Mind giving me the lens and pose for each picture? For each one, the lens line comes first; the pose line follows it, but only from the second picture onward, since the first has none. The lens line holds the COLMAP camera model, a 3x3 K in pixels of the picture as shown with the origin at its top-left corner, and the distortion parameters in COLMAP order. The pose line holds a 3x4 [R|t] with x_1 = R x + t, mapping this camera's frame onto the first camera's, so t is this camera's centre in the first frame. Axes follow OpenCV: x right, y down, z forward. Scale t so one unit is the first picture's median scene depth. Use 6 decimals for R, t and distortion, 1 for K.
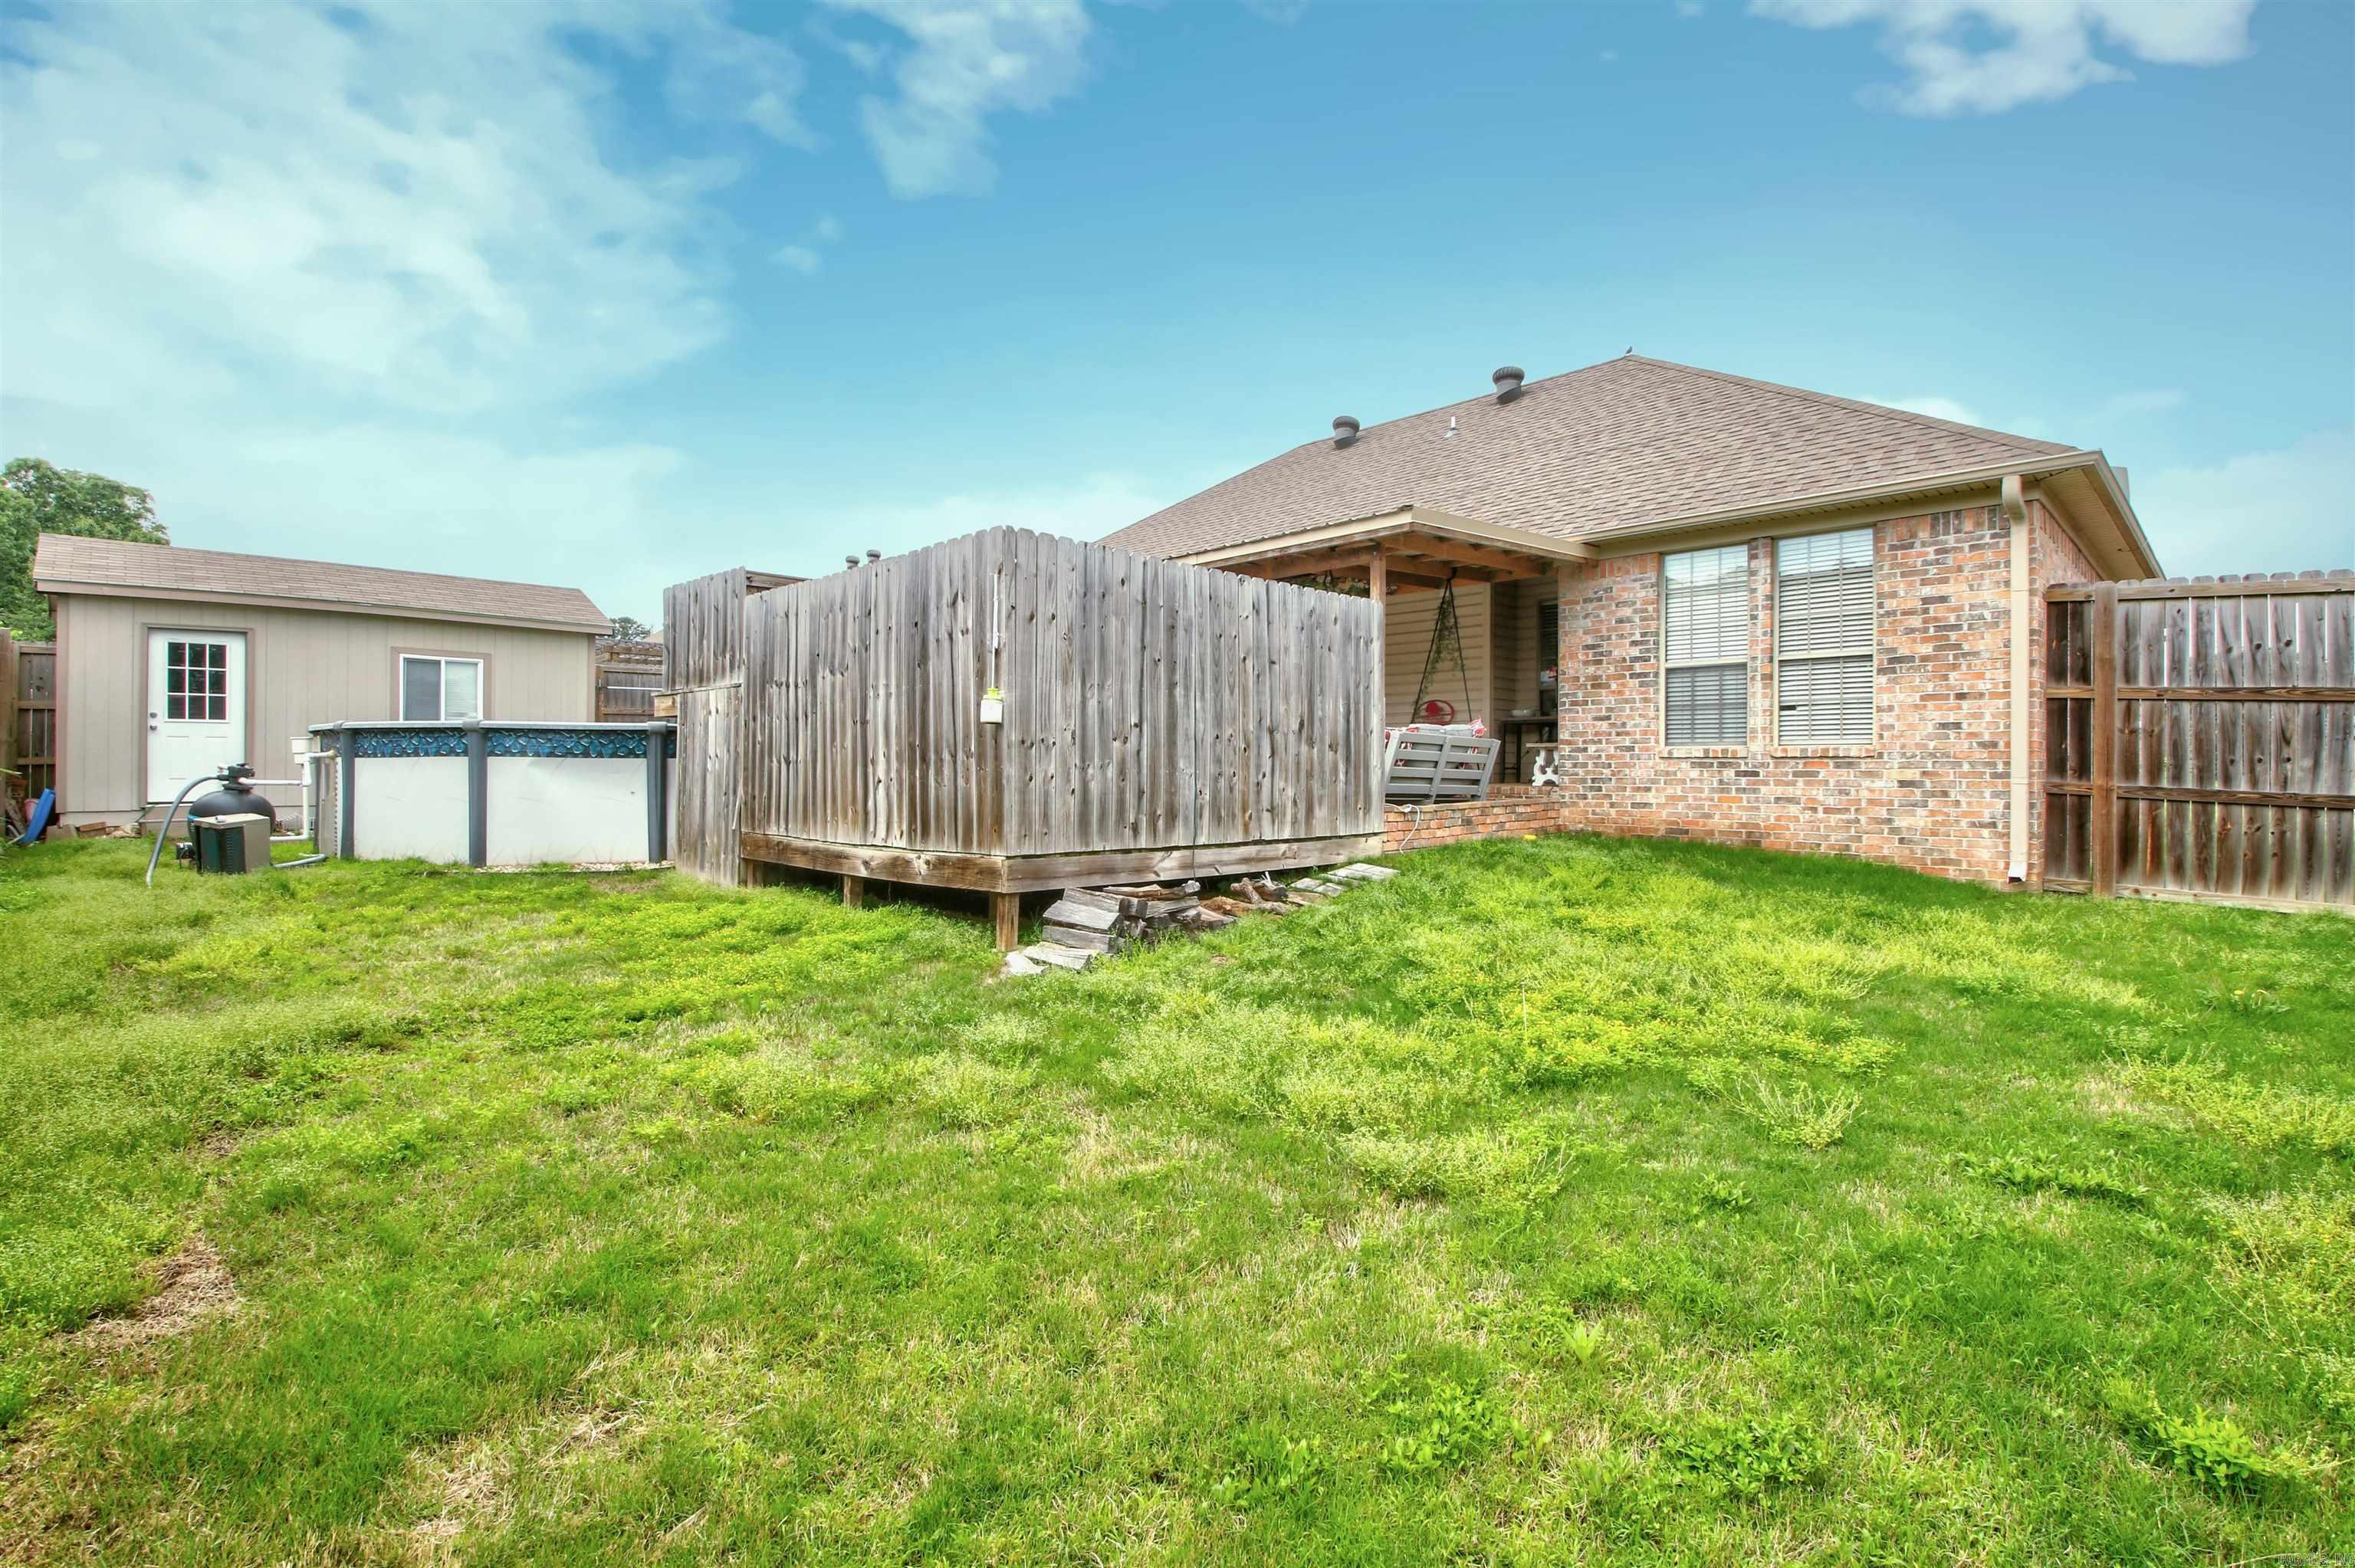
lens RADIAL K [[1092.7, 0, 1174.2], [0, 1092.7, 771.0], [0, 0, 1]] dist [0.037122, -0.049855]
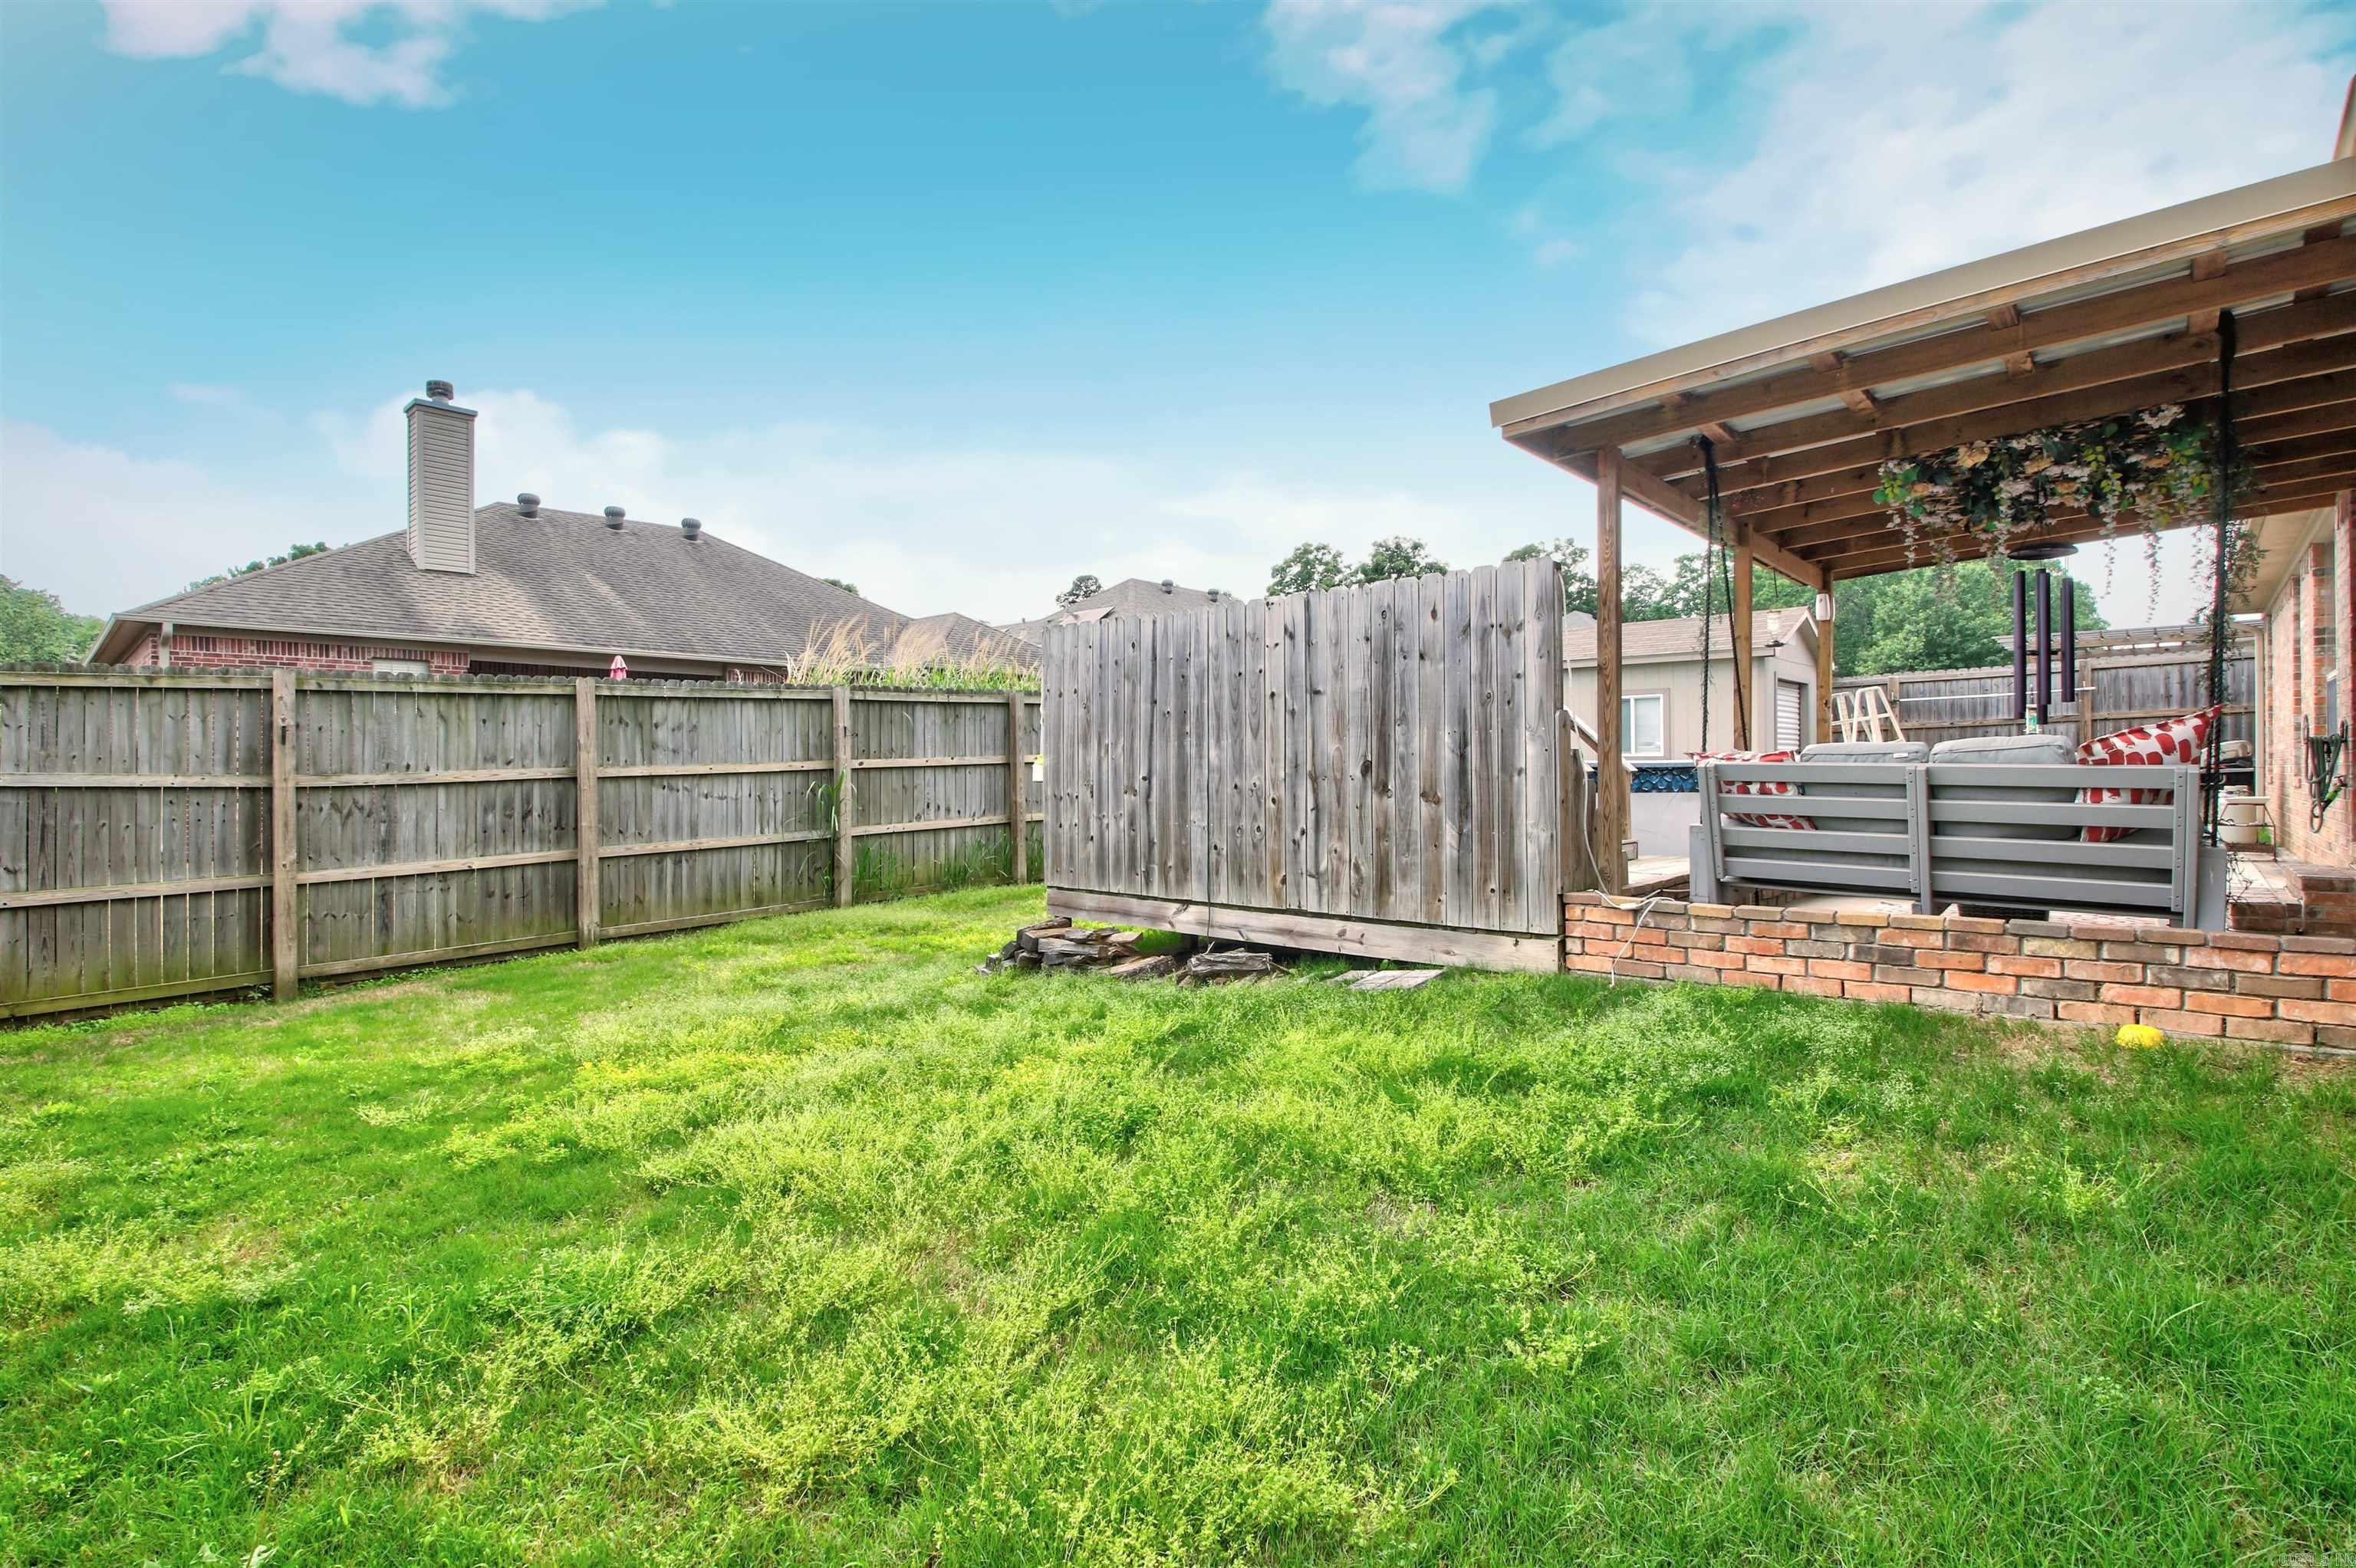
lens RADIAL K [[1093.2, 0, 1174.7], [0, 1093.2, 771.0], [0, 0, 1]] dist [0.037122, -0.049855]
pose [[0.036879, -0.015960, -0.999192, 0.942173], [-0.001013, 0.999871, -0.016009, -0.029804], [0.999319, 0.001603, 0.036858, 0.915955]]
